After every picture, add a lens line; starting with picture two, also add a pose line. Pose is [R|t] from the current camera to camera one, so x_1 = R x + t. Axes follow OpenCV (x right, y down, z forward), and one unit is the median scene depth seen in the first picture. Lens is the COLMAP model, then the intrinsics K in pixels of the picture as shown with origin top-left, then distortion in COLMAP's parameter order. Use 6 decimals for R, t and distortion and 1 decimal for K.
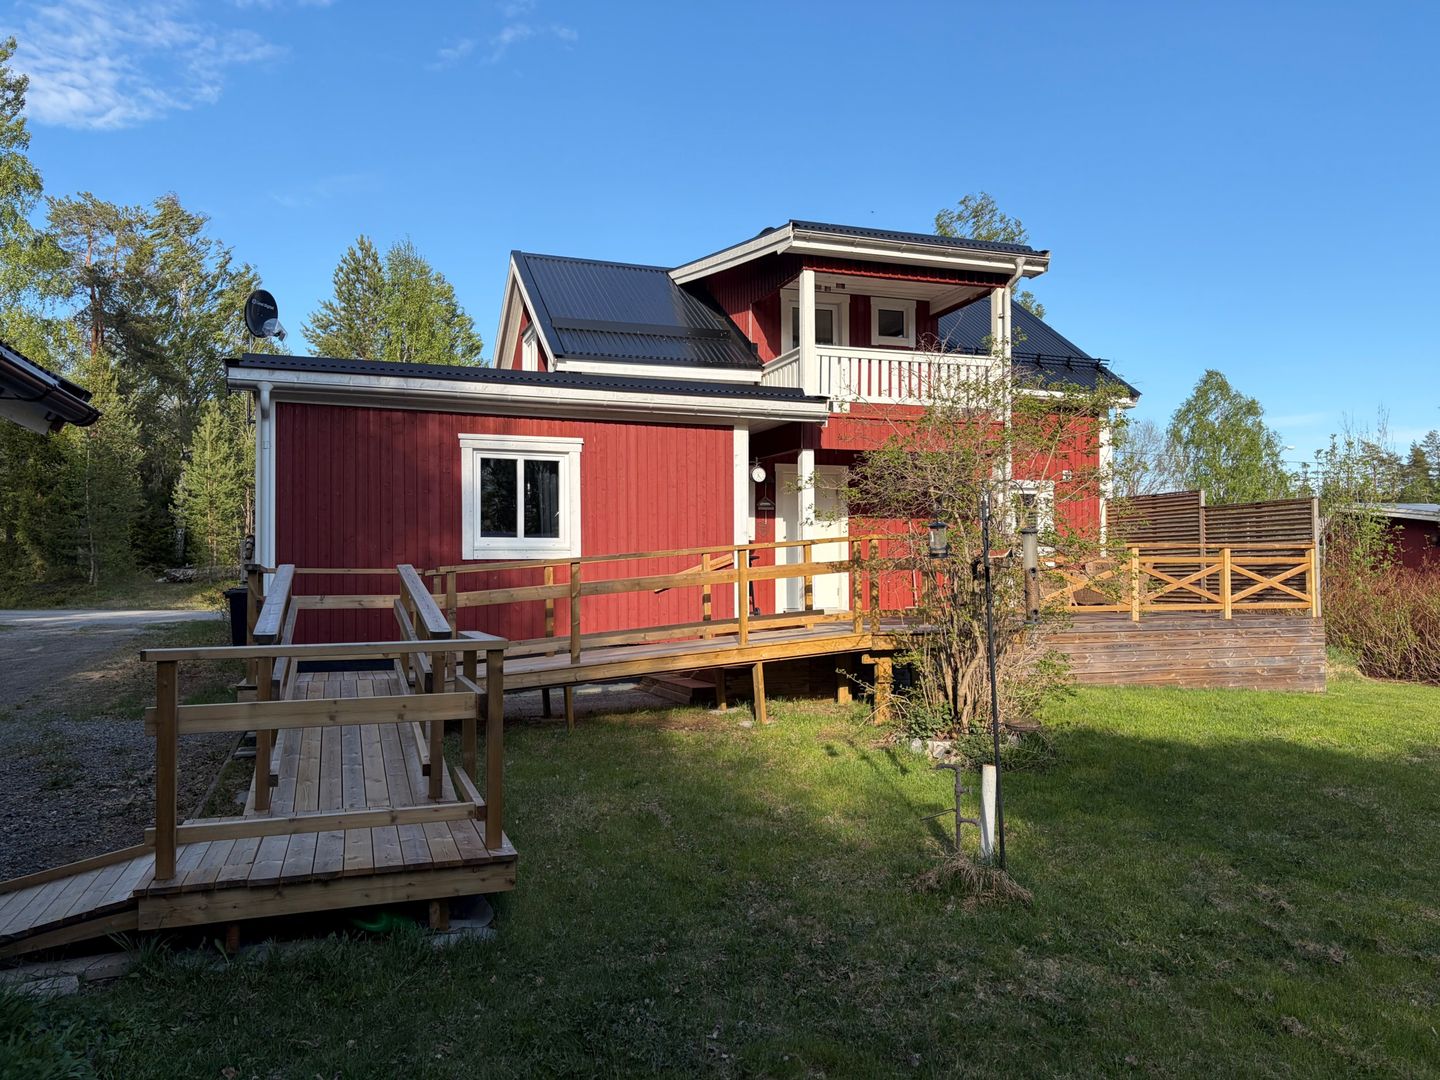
lens RADIAL K [[1093.4, 0, 730.2], [0, 1093.4, 542.6], [0, 0, 1]] dist [0.021838, -0.005067]
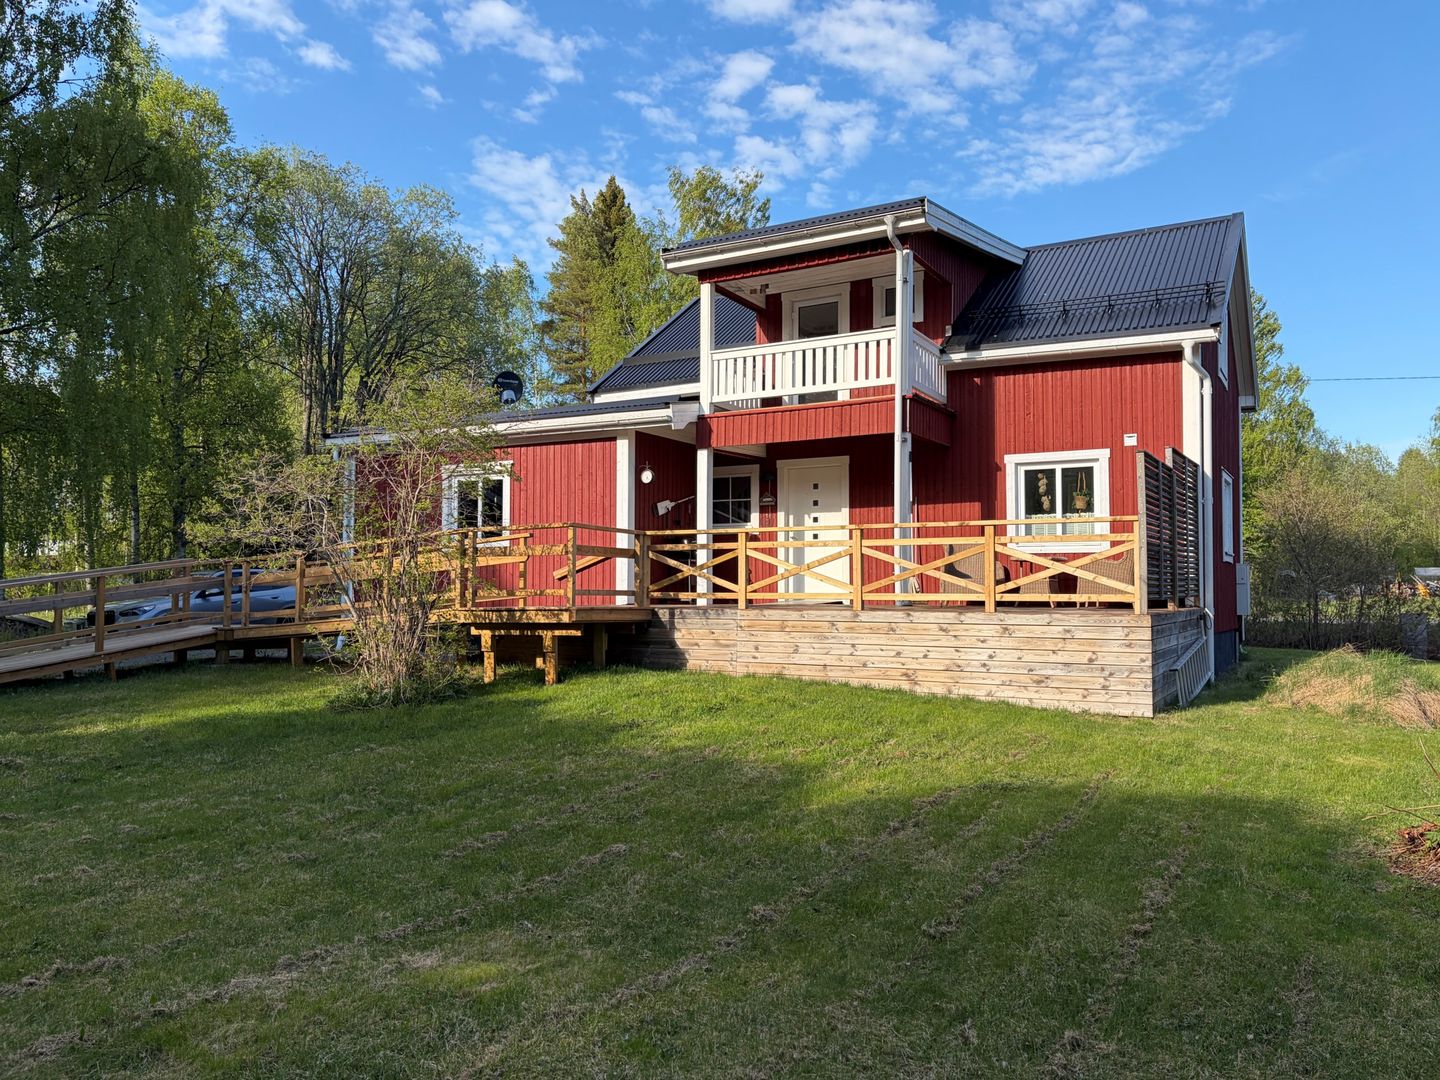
lens RADIAL K [[1093.4, 0, 721.4], [0, 1093.4, 536.4], [0, 0, 1]] dist [0.021838, -0.005067]
pose [[0.647265, -0.033874, -0.761512, 0.887540], [0.027537, 0.999399, -0.021049, 0.024849], [0.761768, -0.007346, 0.647809, 0.301203]]
